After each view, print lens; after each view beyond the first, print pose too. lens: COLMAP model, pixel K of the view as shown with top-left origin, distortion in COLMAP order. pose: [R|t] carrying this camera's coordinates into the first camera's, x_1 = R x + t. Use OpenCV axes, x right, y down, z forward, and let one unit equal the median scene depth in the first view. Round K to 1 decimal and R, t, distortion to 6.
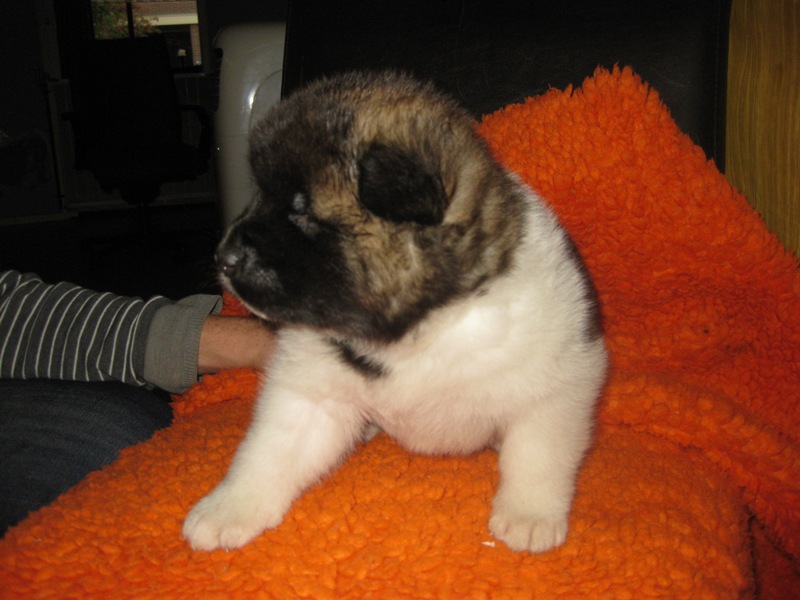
lens RADIAL K [[834.3, 0, 402.8], [0, 834.3, 309.8], [0, 0, 1]] dist [-0.109894, 0.000000]
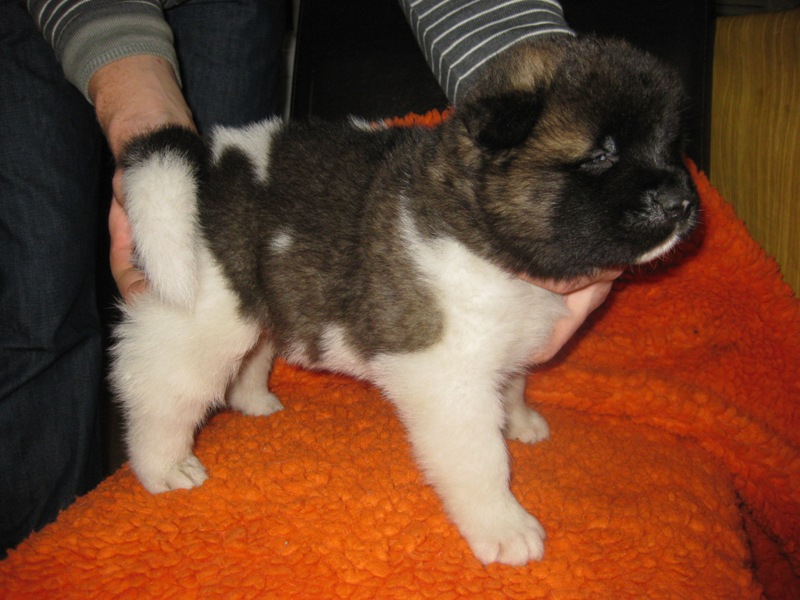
lens RADIAL K [[834.3, 0, 403.0], [0, 834.3, 303.9], [0, 0, 1]] dist [-0.109894, 0.000000]
pose [[0.998178, 0.010259, 0.059455, -0.109803], [-0.009119, 0.999770, -0.019413, 0.017053], [-0.059641, 0.018835, 0.998042, -0.082328]]
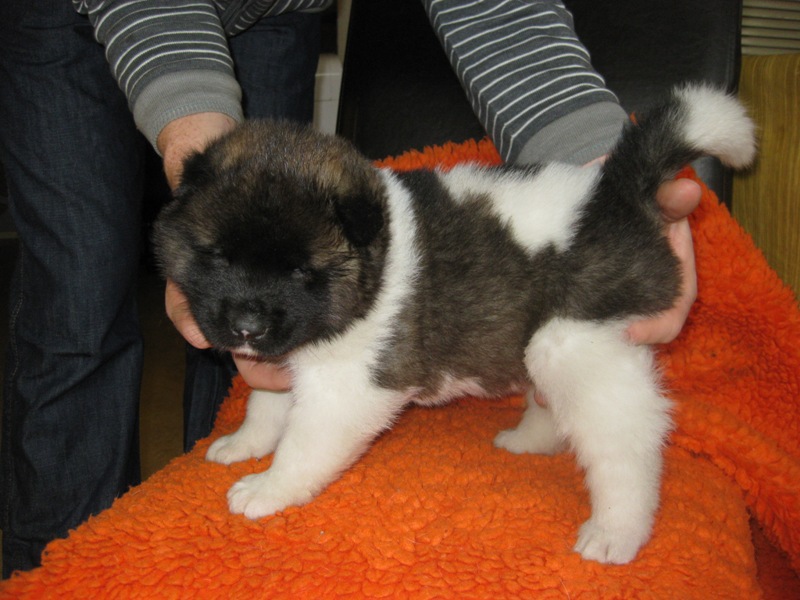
lens RADIAL K [[834.3, 0, 404.4], [0, 834.3, 305.0], [0, 0, 1]] dist [-0.109894, 0.000000]
pose [[0.998950, 0.041435, 0.019548, -0.113663], [-0.040566, 0.998254, -0.042932, 0.029227], [-0.021293, 0.042094, 0.998887, -0.176815]]
